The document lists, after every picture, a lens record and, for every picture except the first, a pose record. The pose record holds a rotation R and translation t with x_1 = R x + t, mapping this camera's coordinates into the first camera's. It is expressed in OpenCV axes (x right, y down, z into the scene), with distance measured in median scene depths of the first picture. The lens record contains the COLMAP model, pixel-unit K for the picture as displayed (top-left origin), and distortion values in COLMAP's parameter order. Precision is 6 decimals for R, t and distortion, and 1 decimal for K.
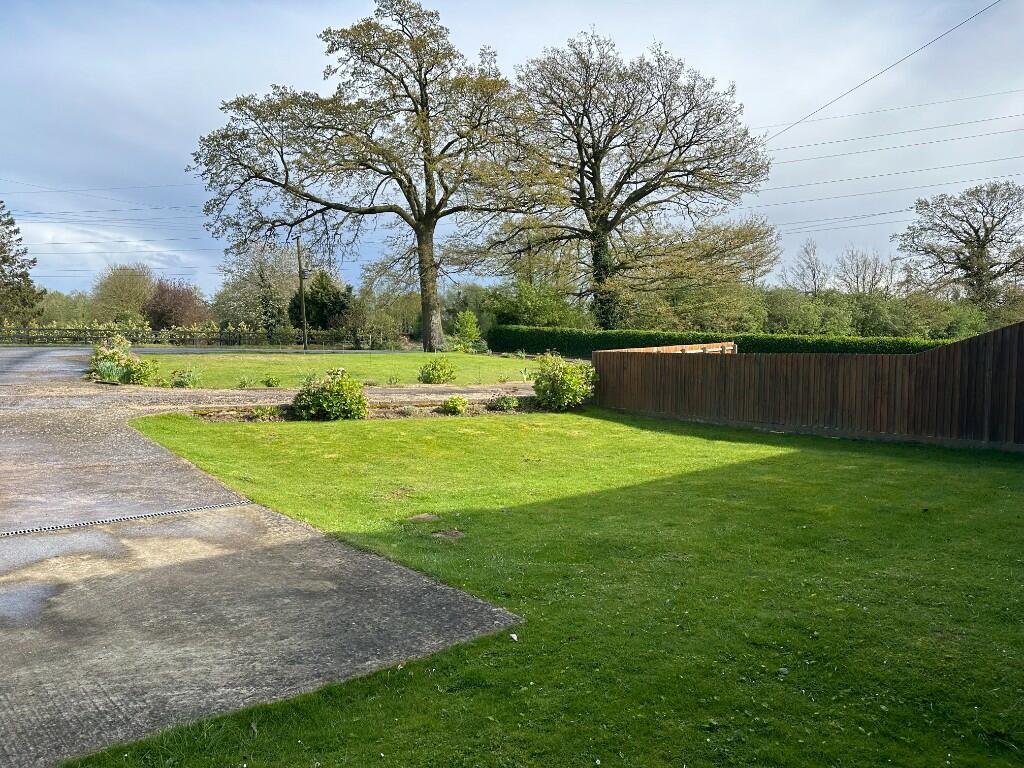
lens RADIAL K [[712.8, 0, 511.3], [0, 712.8, 382.0], [0, 0, 1]] dist [0.007186, -0.005212]
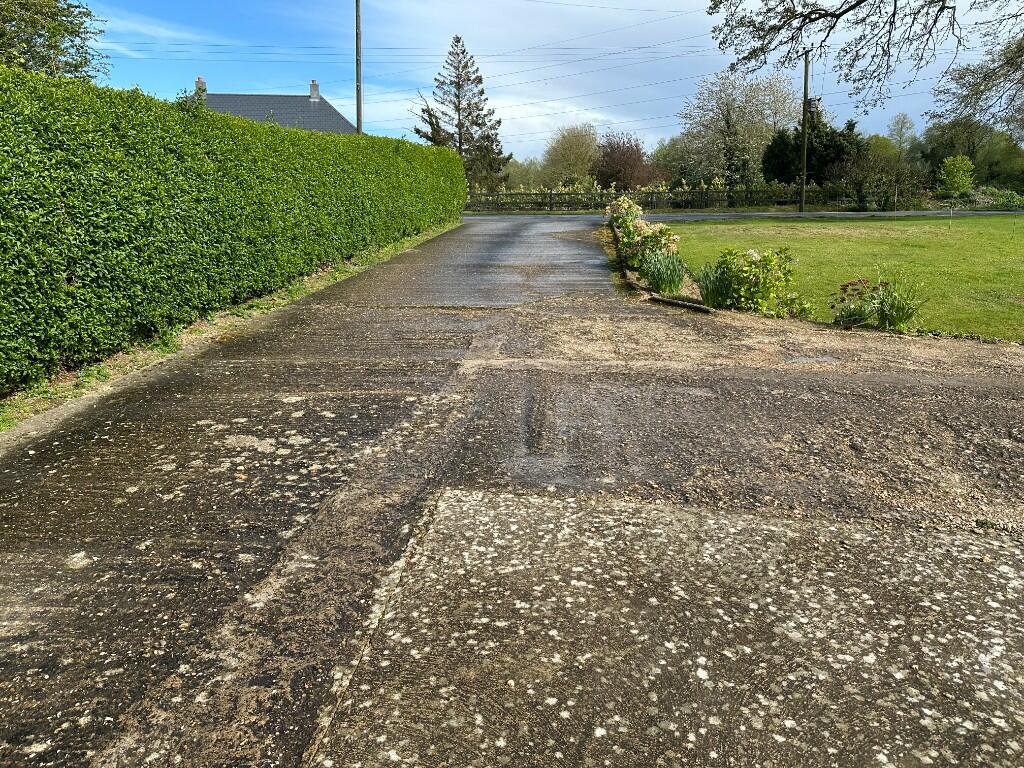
lens RADIAL K [[712.8, 0, 512.6], [0, 712.8, 383.8], [0, 0, 1]] dist [0.007186, -0.005212]
pose [[0.845687, 0.106987, -0.522846, -0.113053], [-0.004860, 0.981203, 0.192916, -0.009323], [0.533657, -0.160605, 0.830311, 0.155592]]
